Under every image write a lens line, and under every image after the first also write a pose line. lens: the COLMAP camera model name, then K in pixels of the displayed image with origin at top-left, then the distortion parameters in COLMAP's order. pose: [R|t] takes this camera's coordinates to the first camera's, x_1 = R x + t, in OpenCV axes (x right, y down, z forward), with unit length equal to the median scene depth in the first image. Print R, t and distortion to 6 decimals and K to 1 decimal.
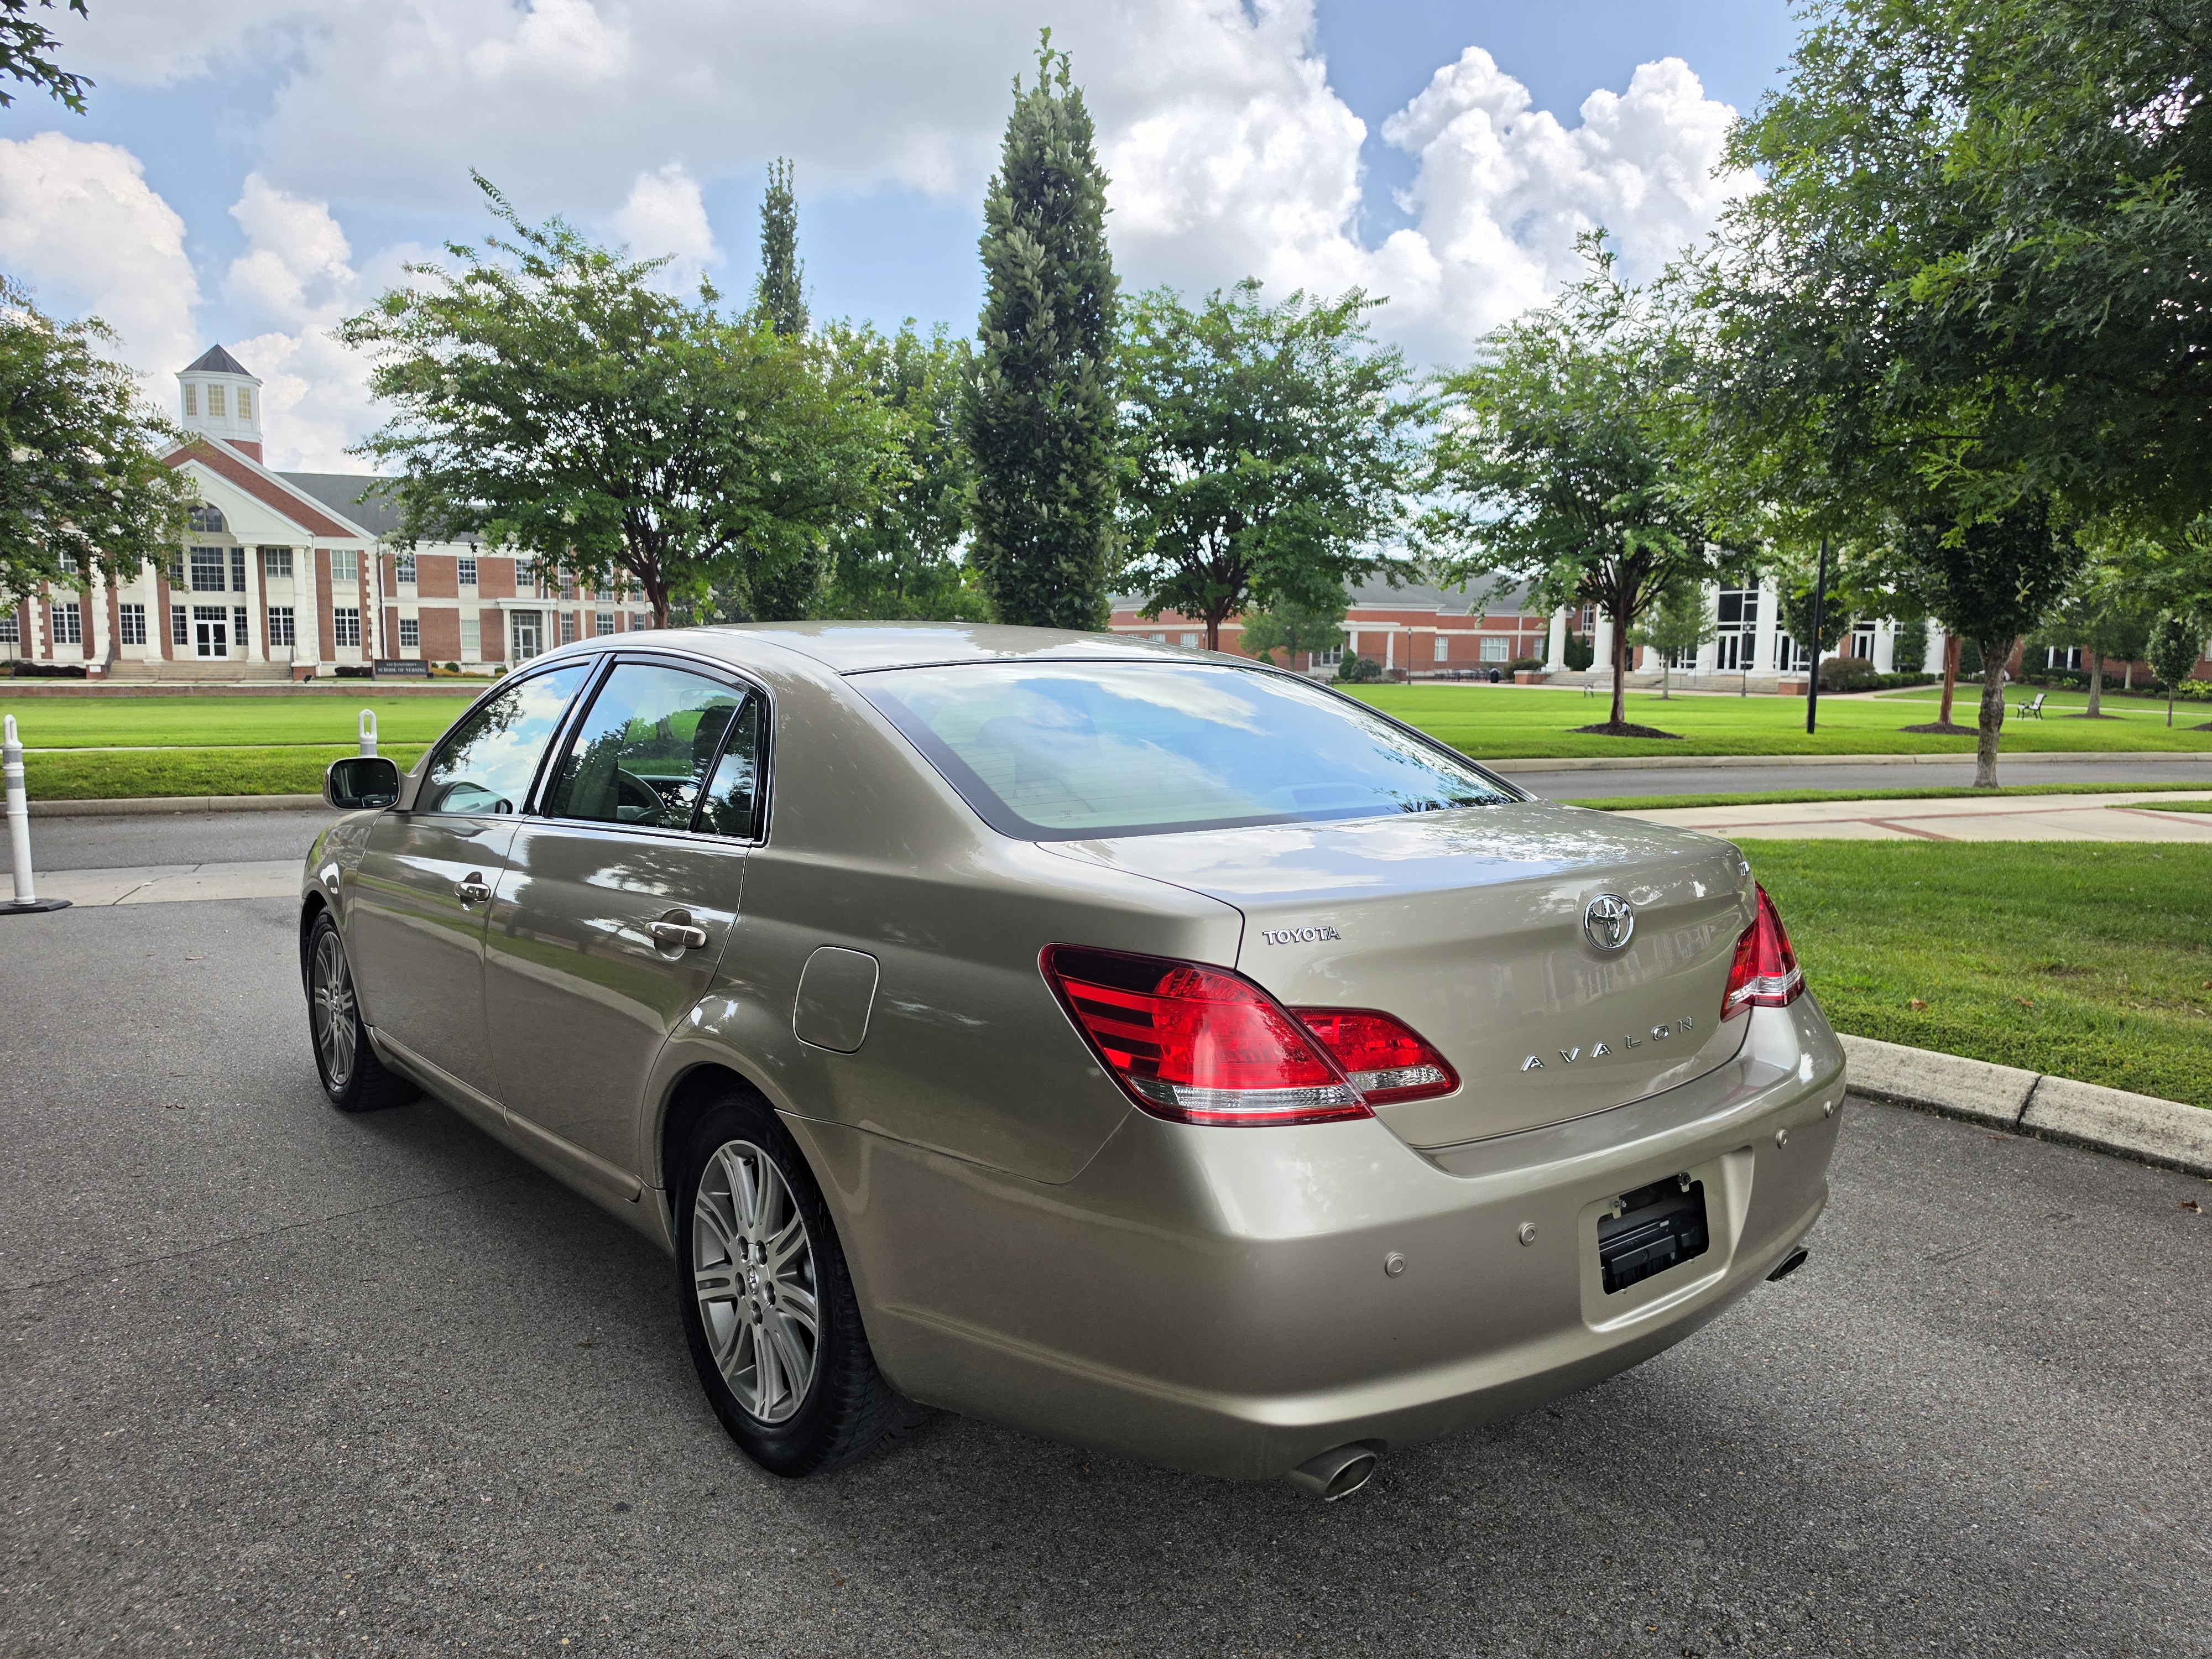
lens RADIAL K [[1458.8, 0, 1106.0], [0, 1458.8, 829.5], [0, 0, 1]] dist [0.013873, -0.014018]
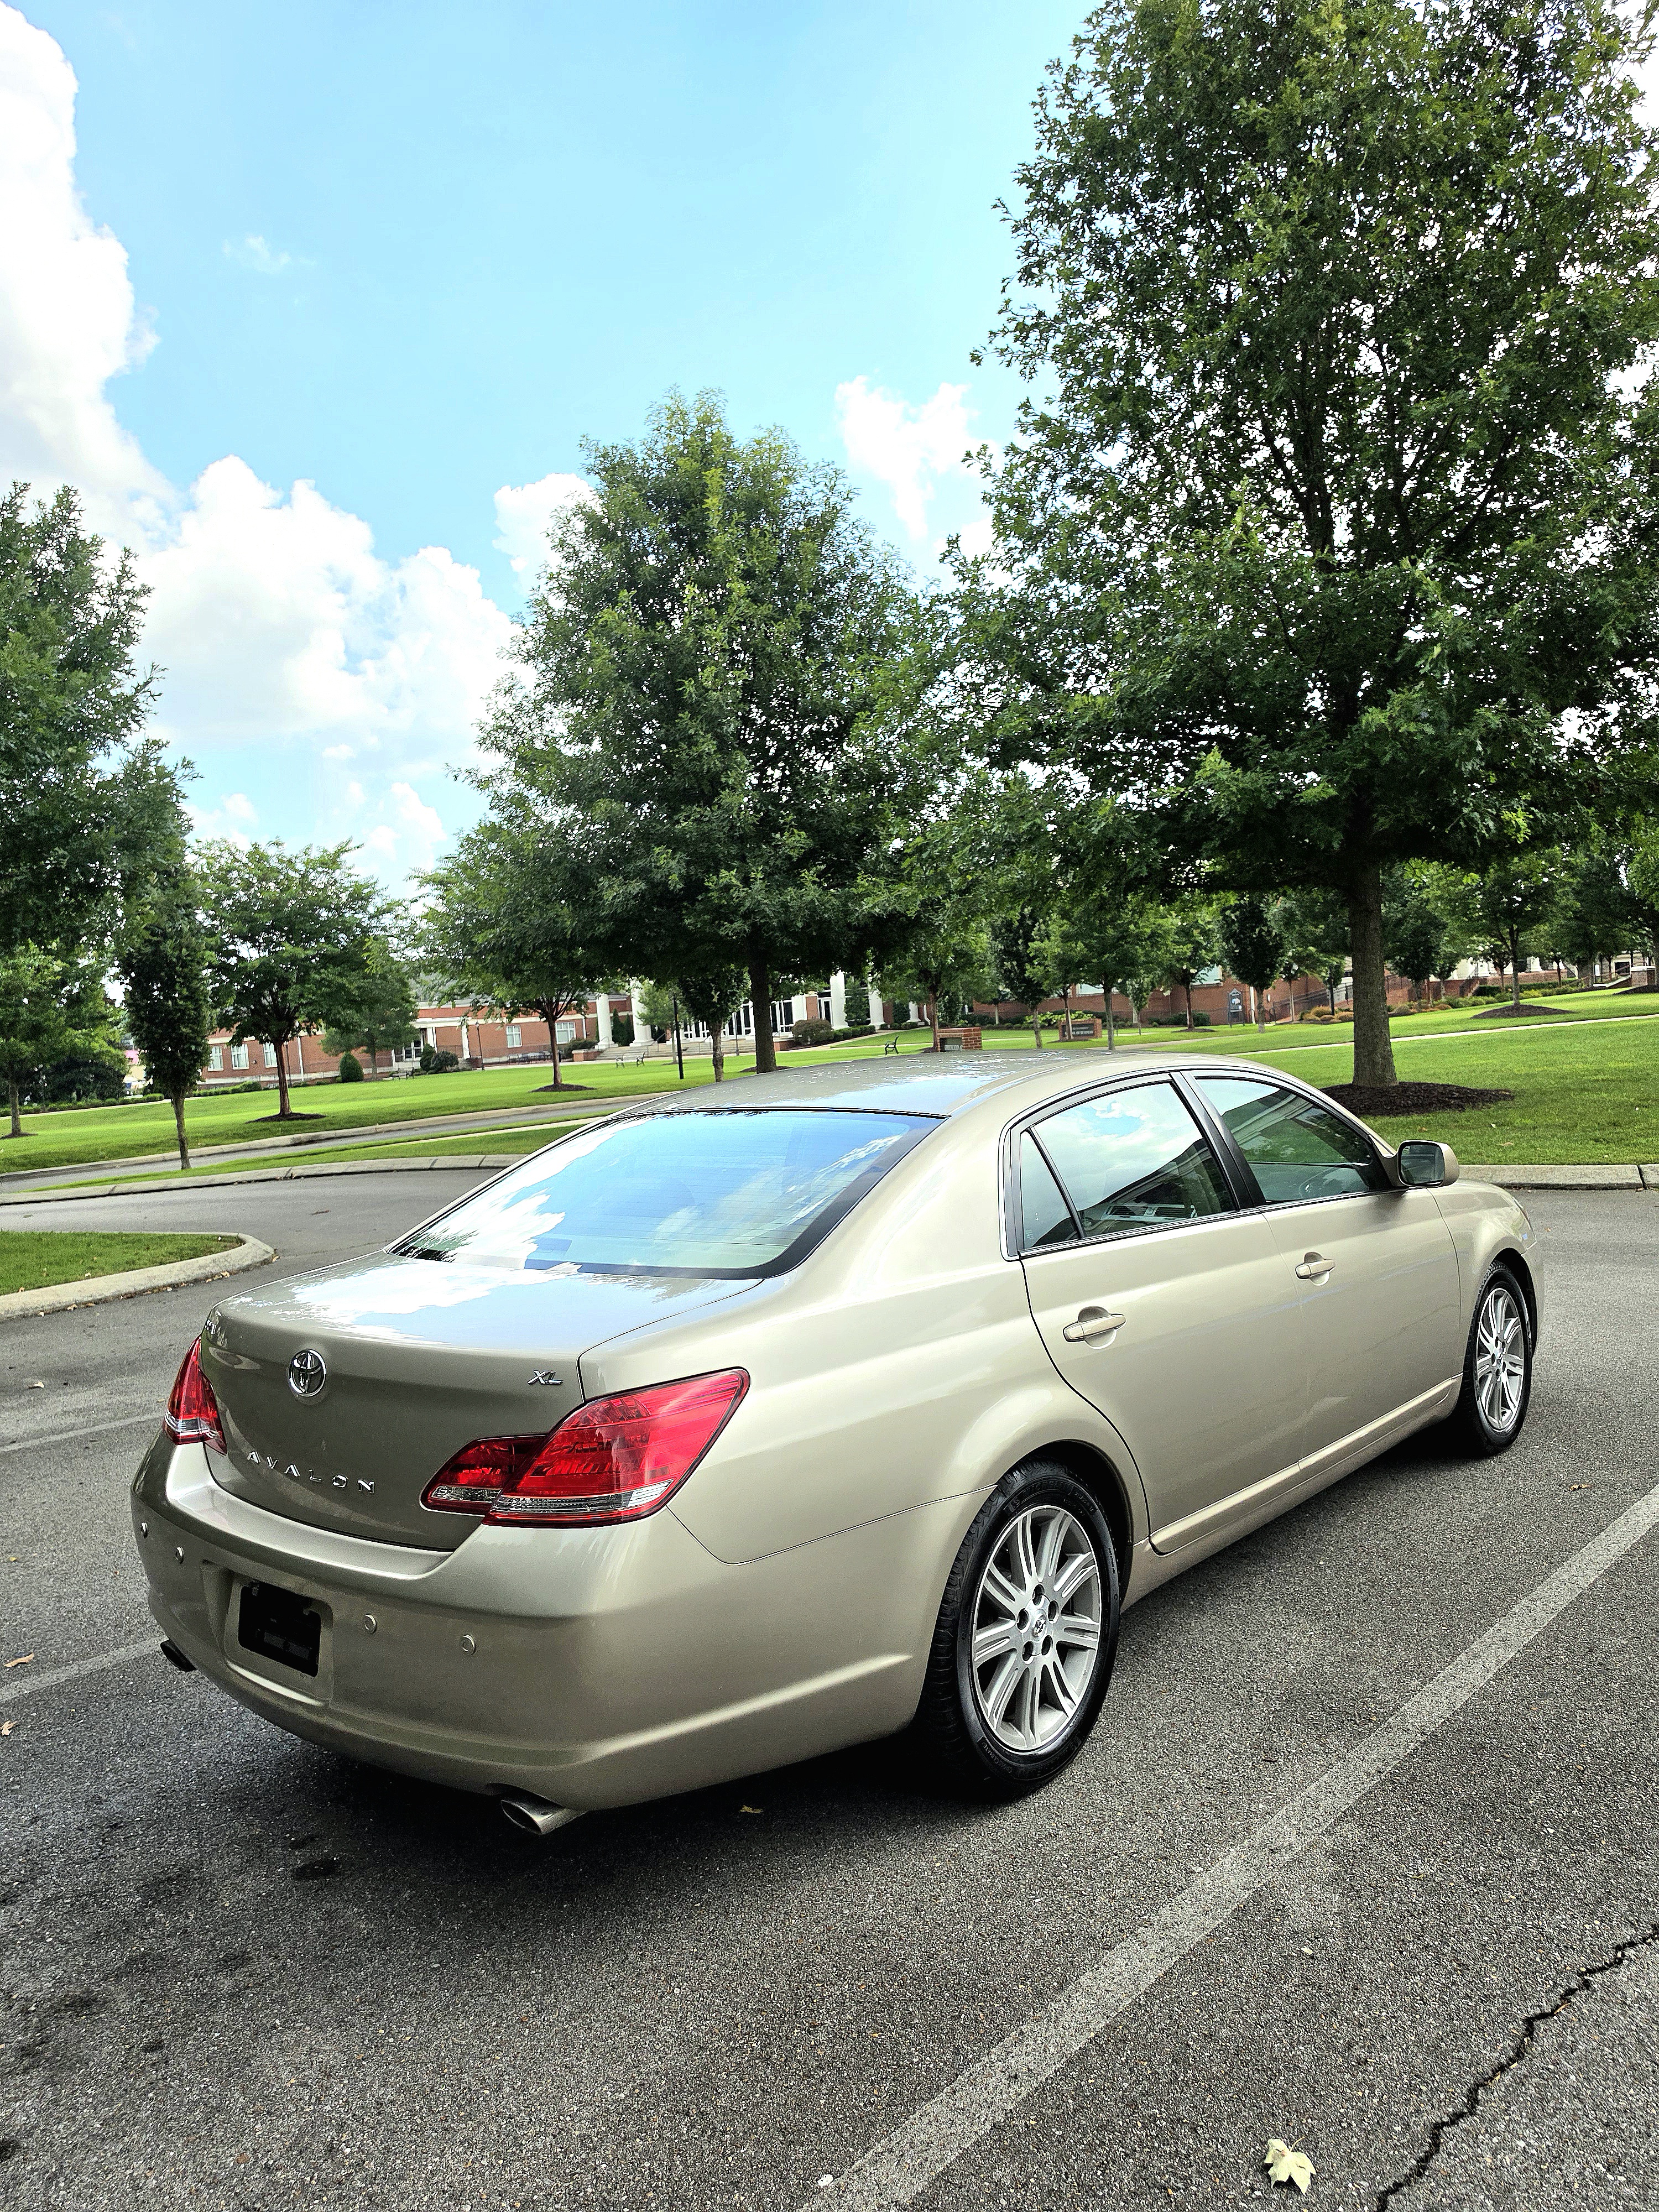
lens RADIAL K [[1458.8, 0, 829.5], [0, 1458.8, 1106.0], [0, 0, 1]] dist [0.013873, -0.014018]
pose [[0.911119, -0.101730, 0.399391, -0.005458], [0.130674, 0.990365, -0.045844, 0.019409], [-0.390879, 0.093960, 0.915634, -0.179289]]
